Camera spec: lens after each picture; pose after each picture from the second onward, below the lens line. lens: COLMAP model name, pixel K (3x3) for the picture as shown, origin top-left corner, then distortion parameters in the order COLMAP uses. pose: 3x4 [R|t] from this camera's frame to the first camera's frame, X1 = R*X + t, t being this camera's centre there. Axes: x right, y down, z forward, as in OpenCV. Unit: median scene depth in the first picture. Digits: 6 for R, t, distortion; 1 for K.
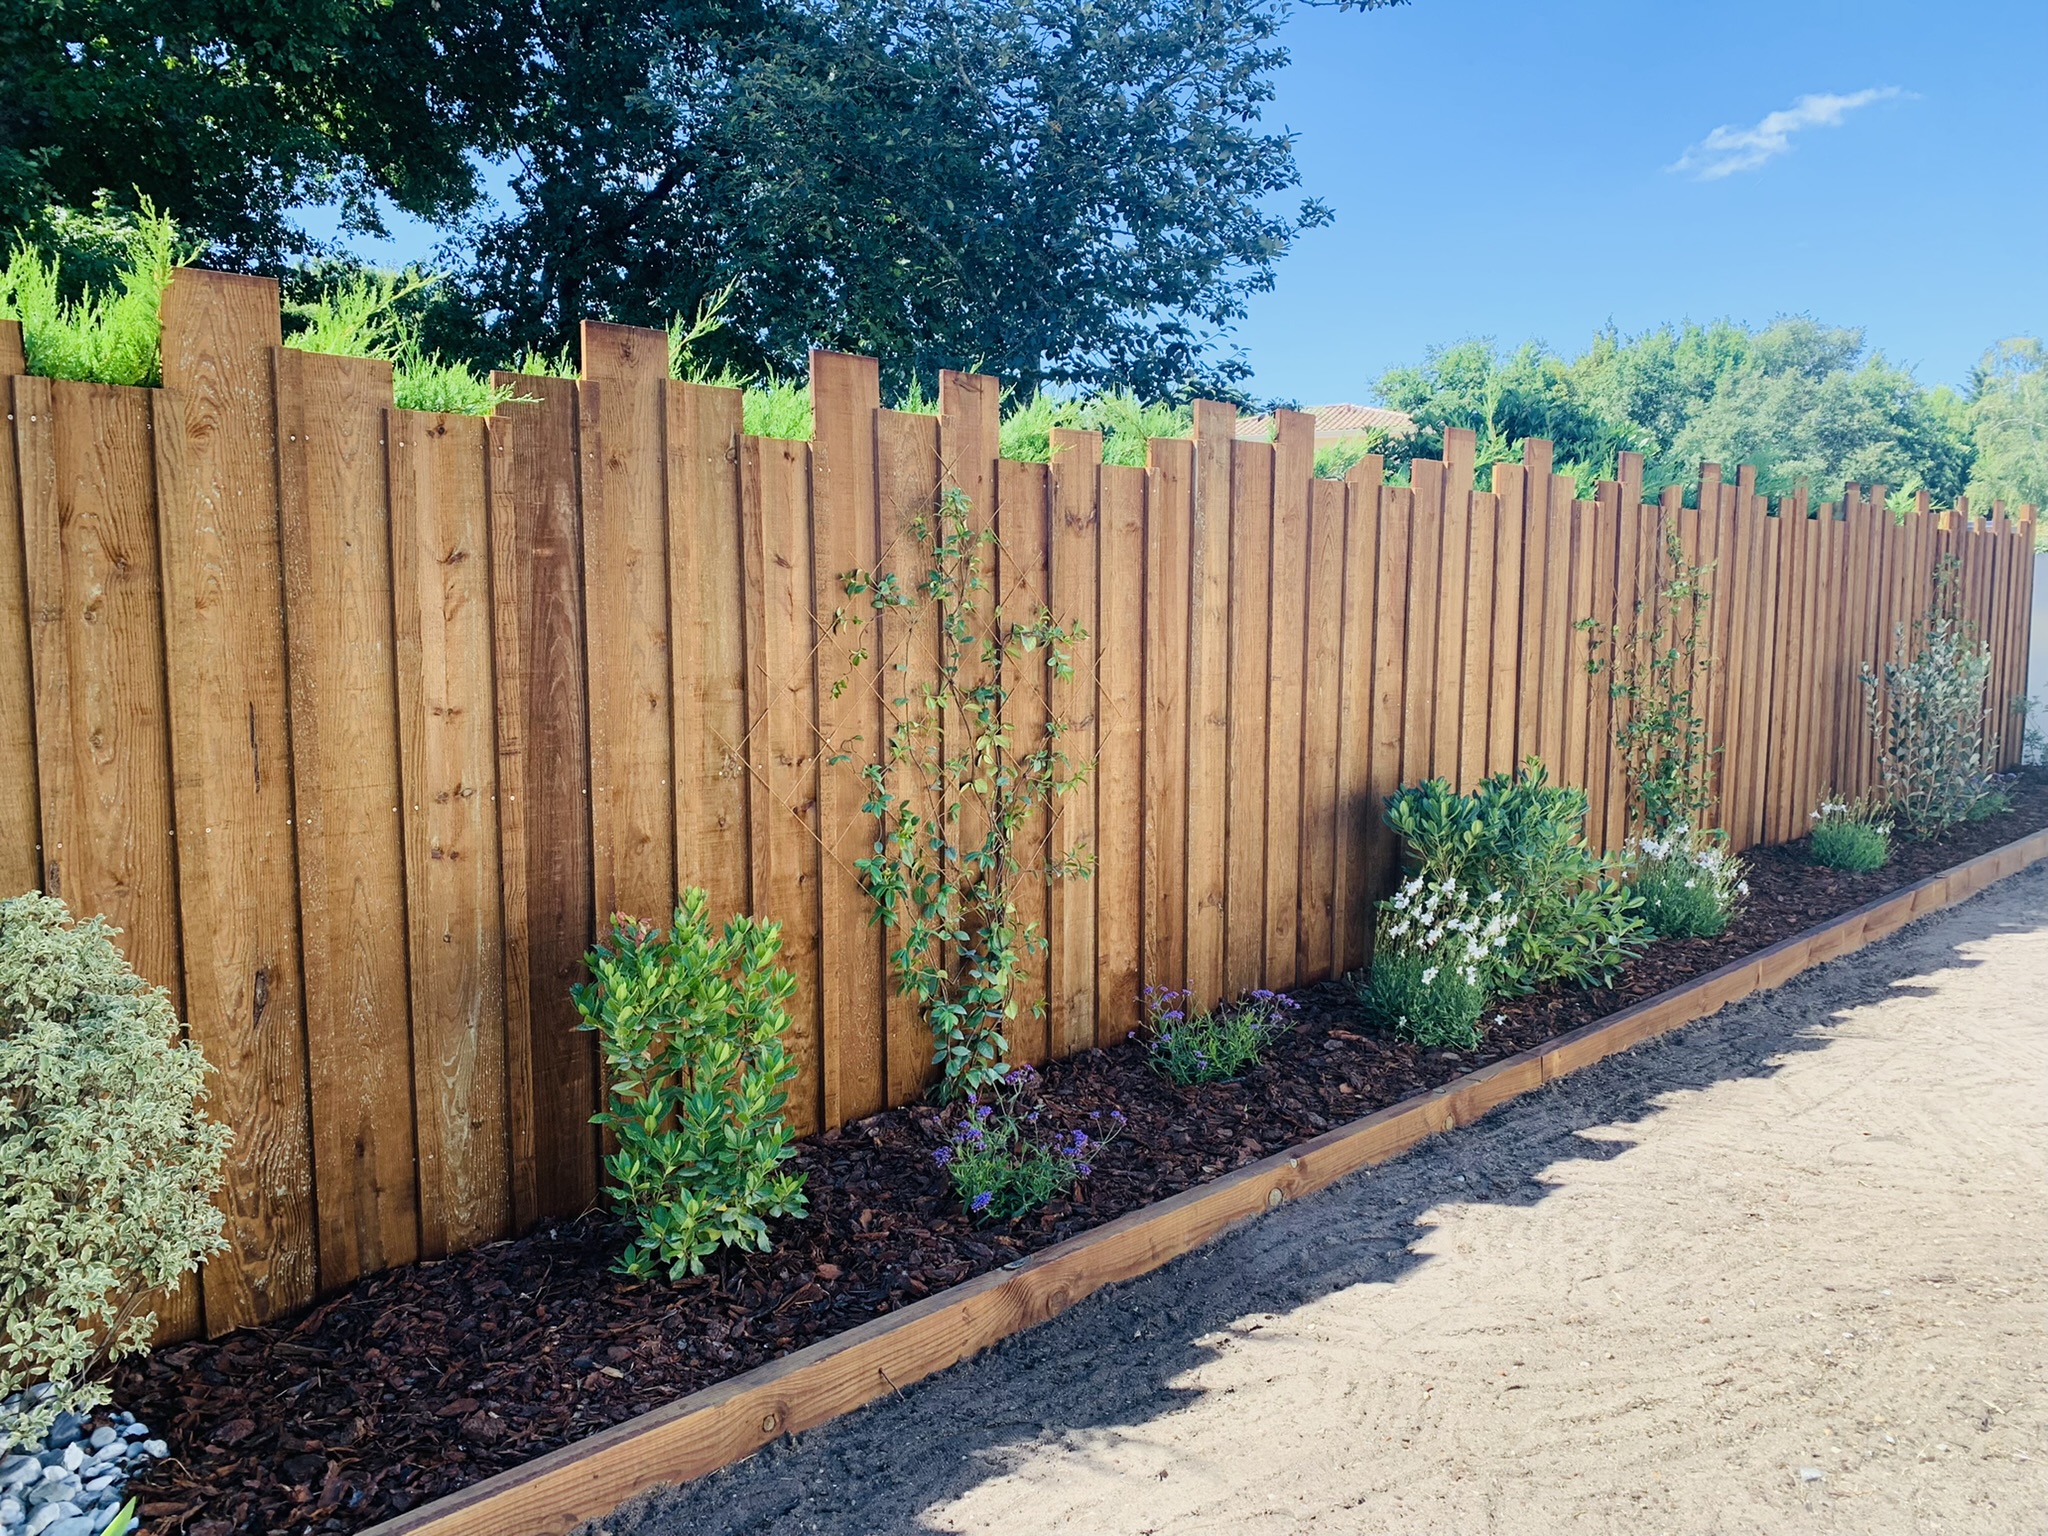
lens RADIAL K [[1562.8, 0, 1027.5], [0, 1562.8, 739.6], [0, 0, 1]] dist [0.028157, -0.026736]
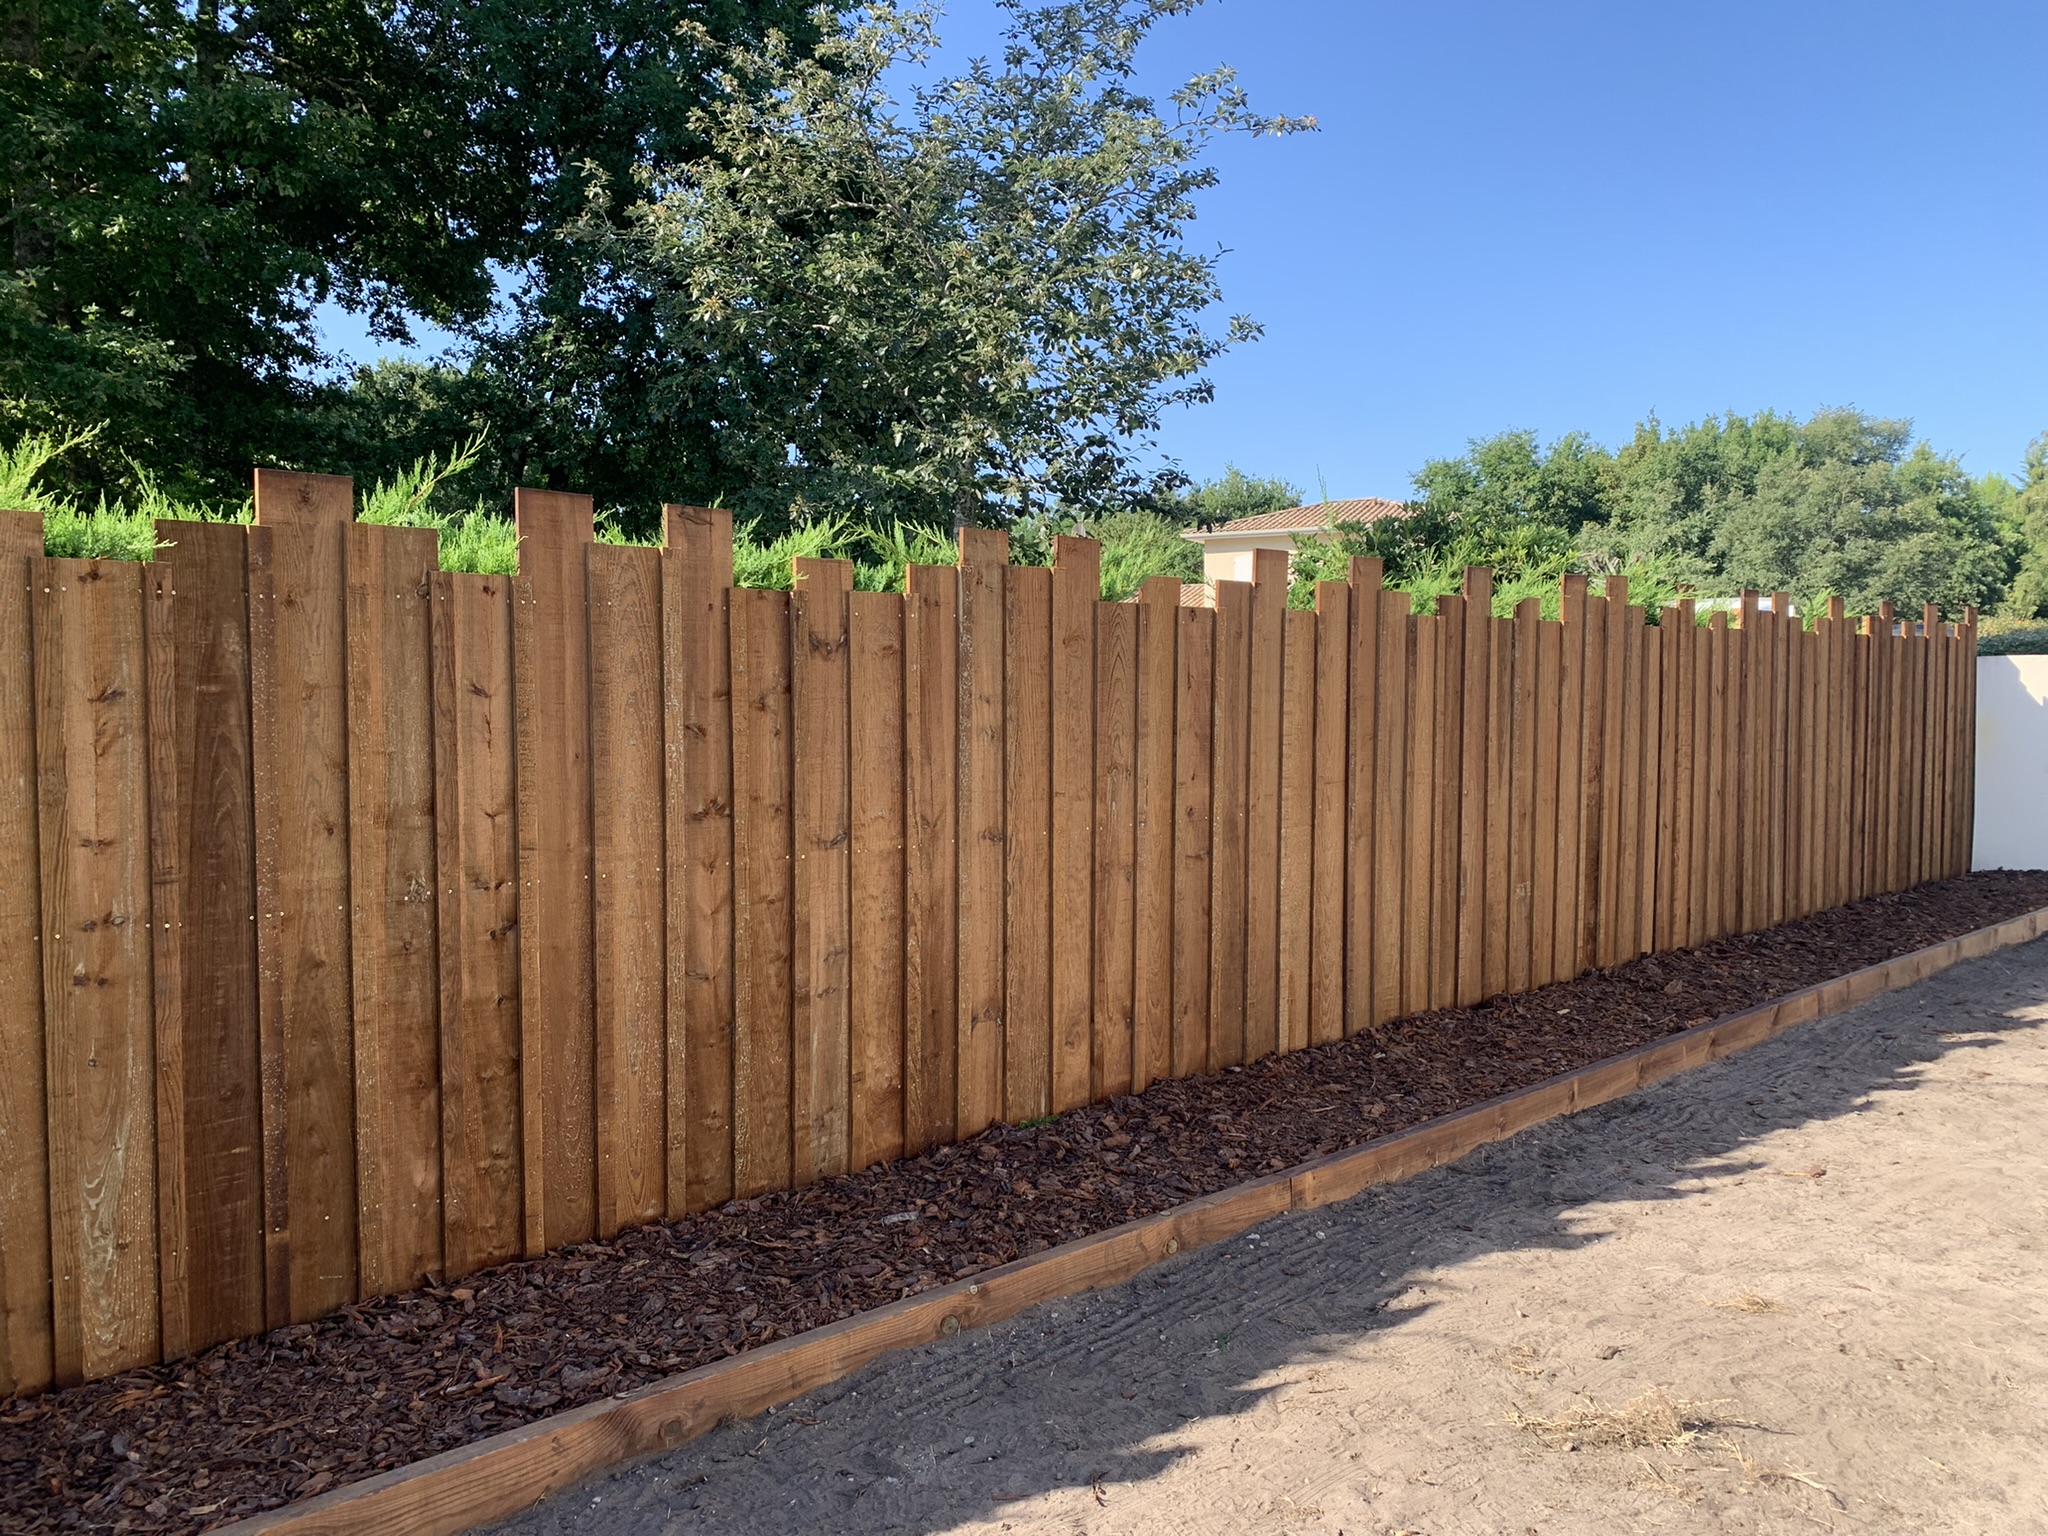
lens RADIAL K [[1562.8, 0, 1041.2], [0, 1562.8, 733.4], [0, 0, 1]] dist [0.028157, -0.026736]
pose [[0.999517, 0.000718, -0.031054, 0.206776], [-0.002585, 0.998187, -0.060129, -0.020857], [0.030955, 0.060181, 0.997707, -0.018717]]
